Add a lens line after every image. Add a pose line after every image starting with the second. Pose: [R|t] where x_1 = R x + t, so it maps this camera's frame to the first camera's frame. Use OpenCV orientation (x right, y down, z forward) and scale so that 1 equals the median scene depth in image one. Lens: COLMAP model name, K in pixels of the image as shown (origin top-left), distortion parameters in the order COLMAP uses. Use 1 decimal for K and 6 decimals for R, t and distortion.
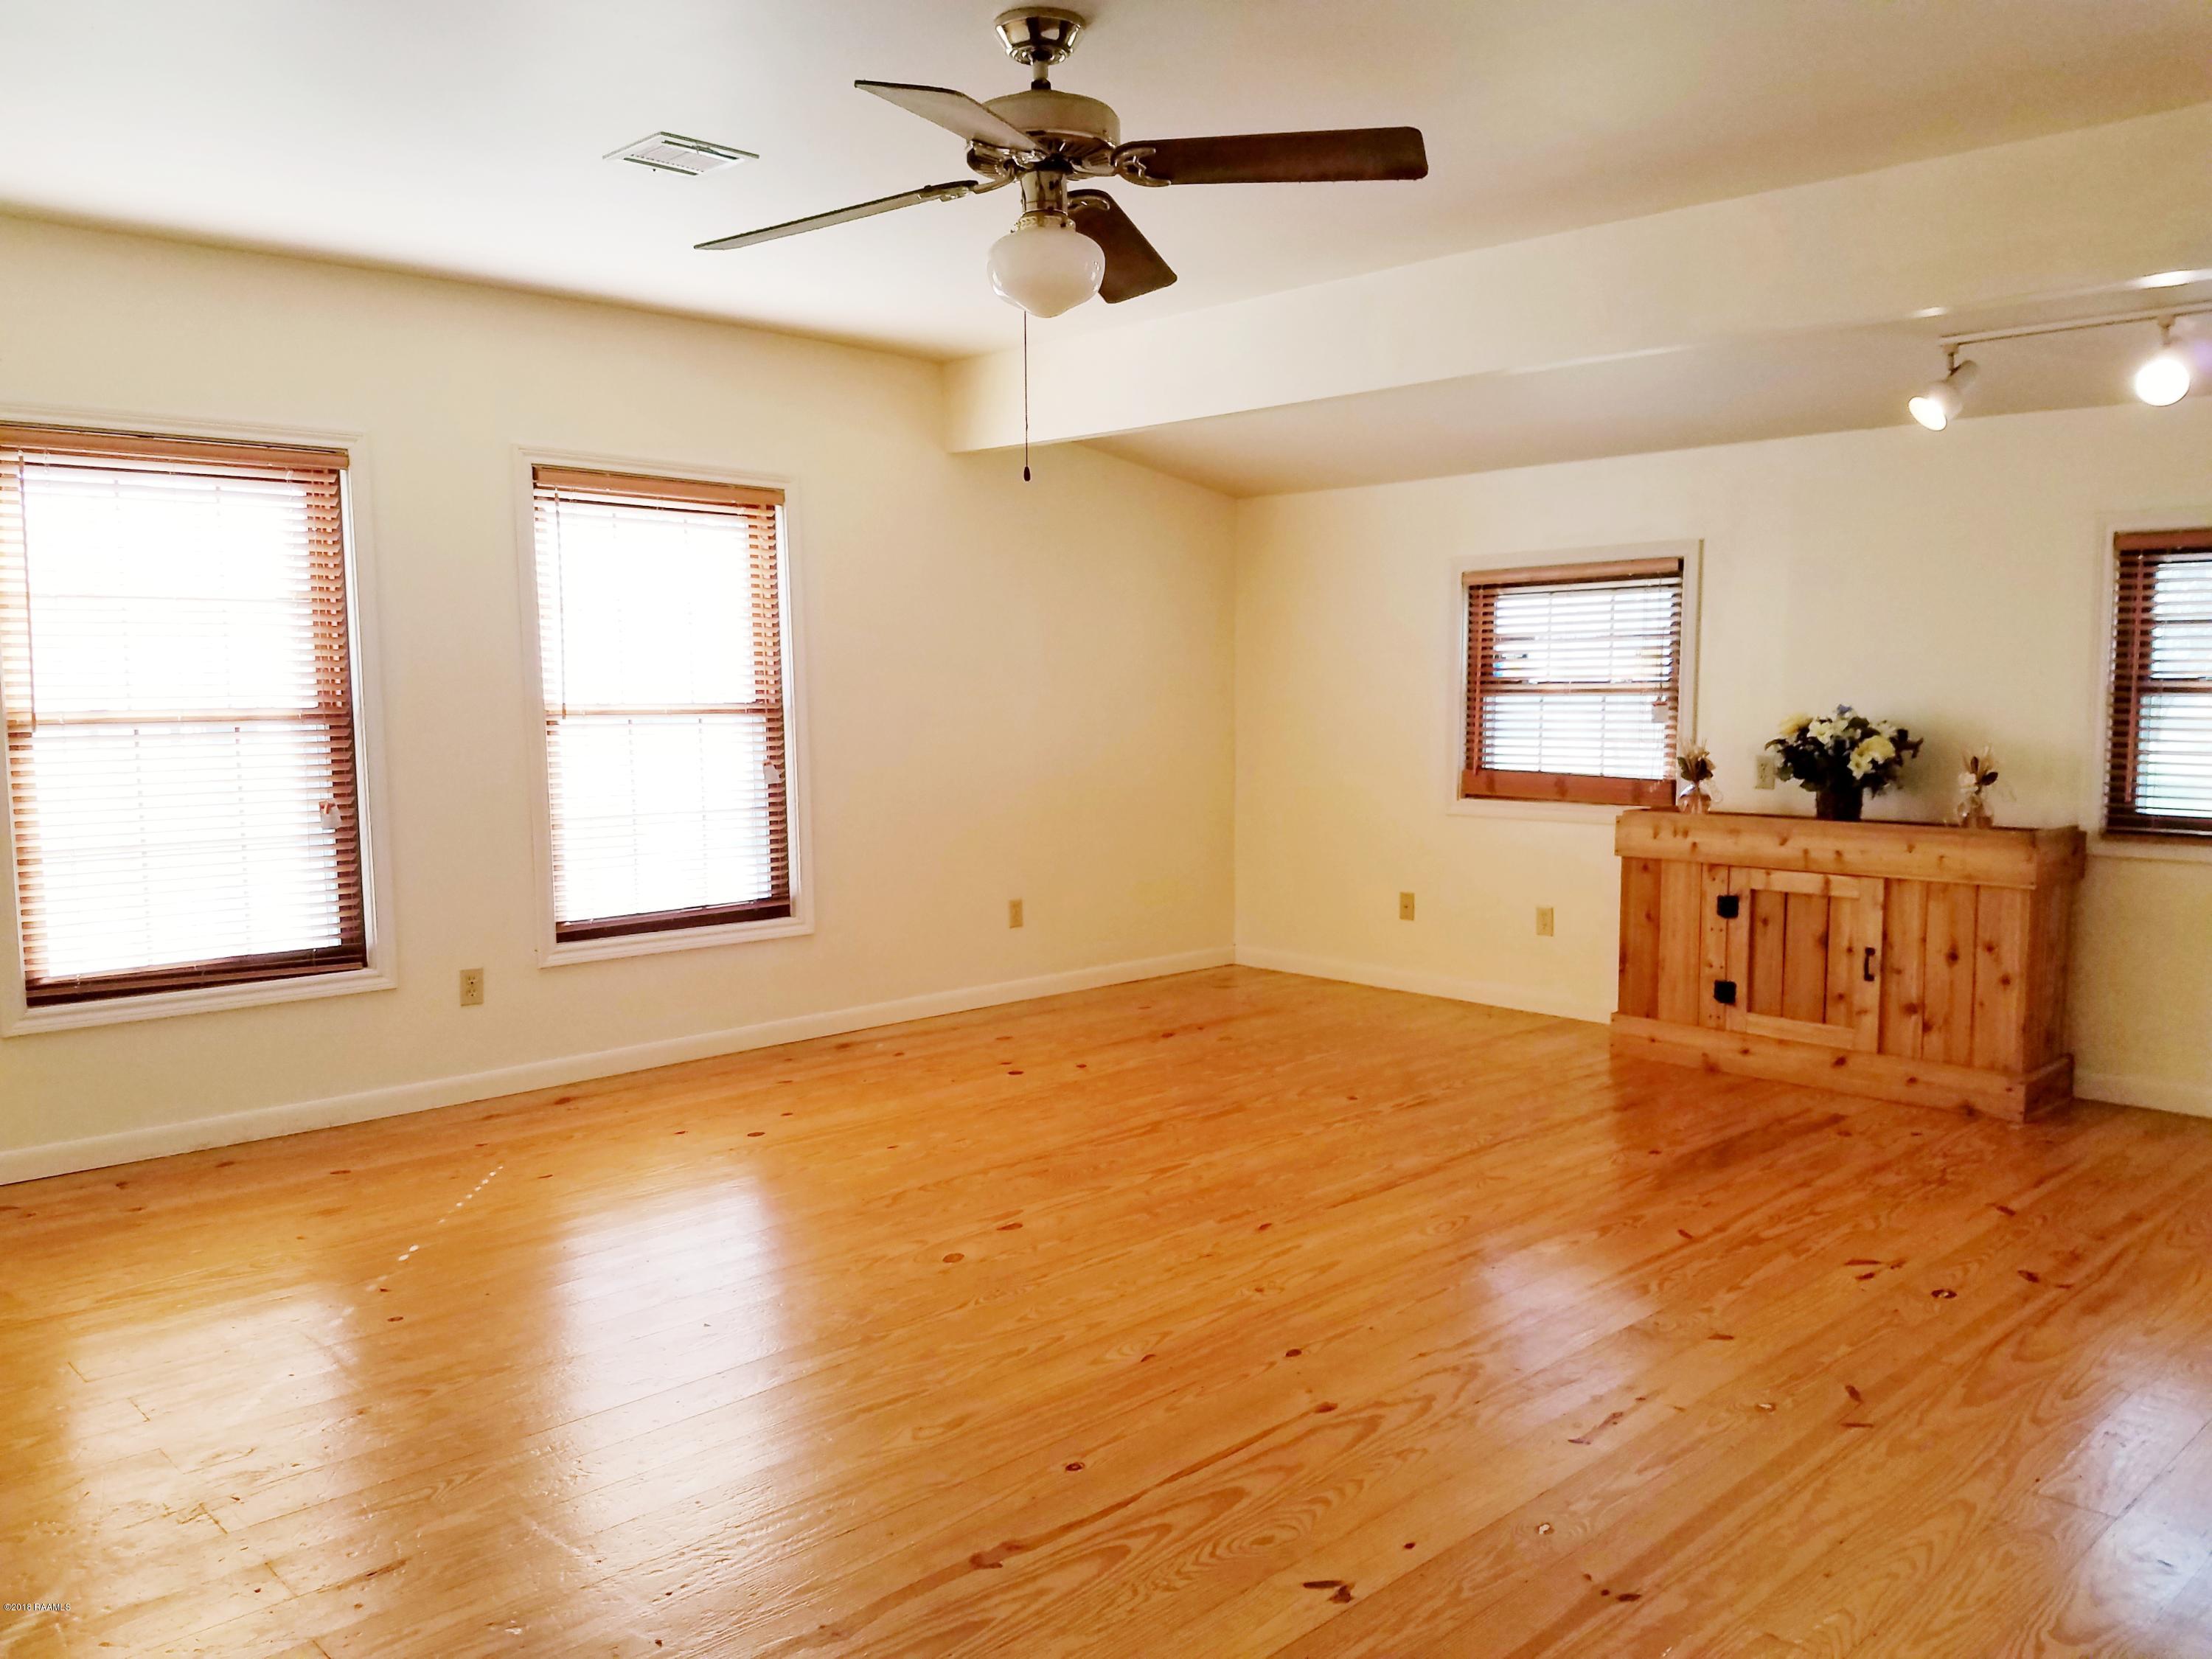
lens RADIAL K [[1772.2, 0, 1106.0], [0, 1772.2, 829.5], [0, 0, 1]] dist [-0.000463, -0.005917]
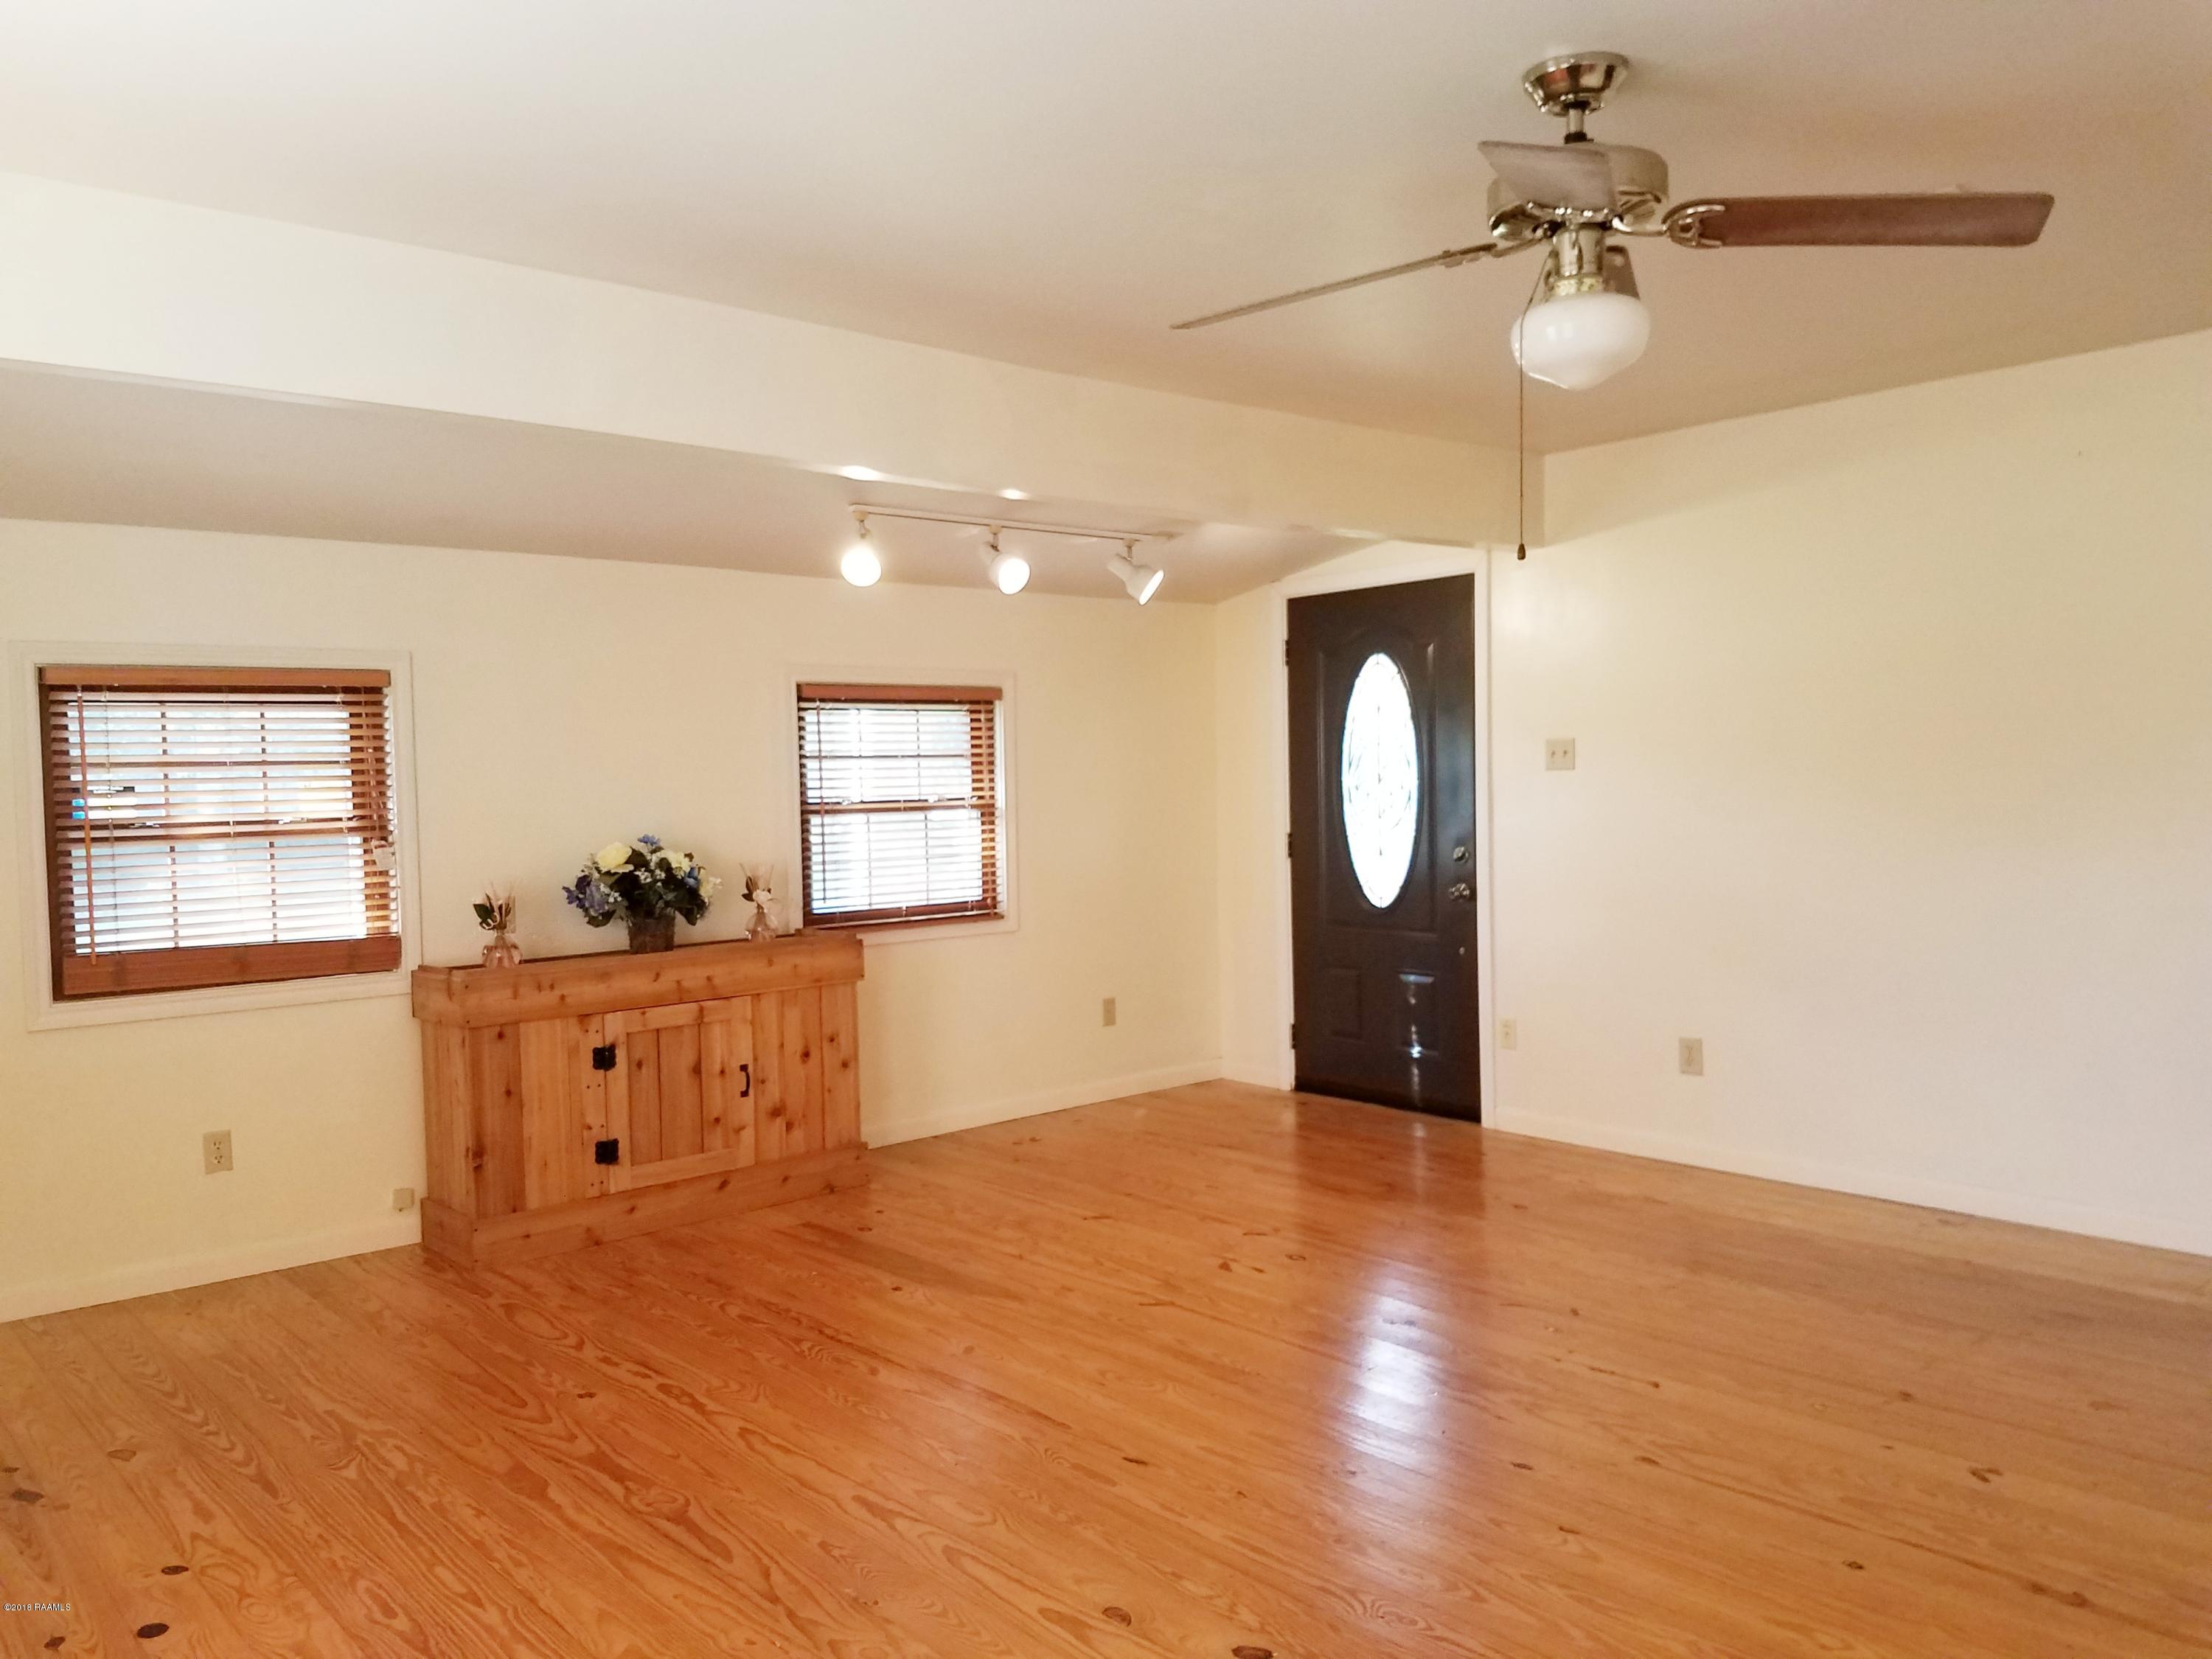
lens RADIAL K [[1687.0, 0, 1106.0], [0, 1687.0, 829.5], [0, 0, 1]] dist [0.011251, 0.000941]
pose [[0.002517, -0.027863, 0.999609, -0.544555], [0.108295, 0.993740, 0.027427, -0.073009], [-0.994116, 0.108184, 0.005519, 0.764878]]
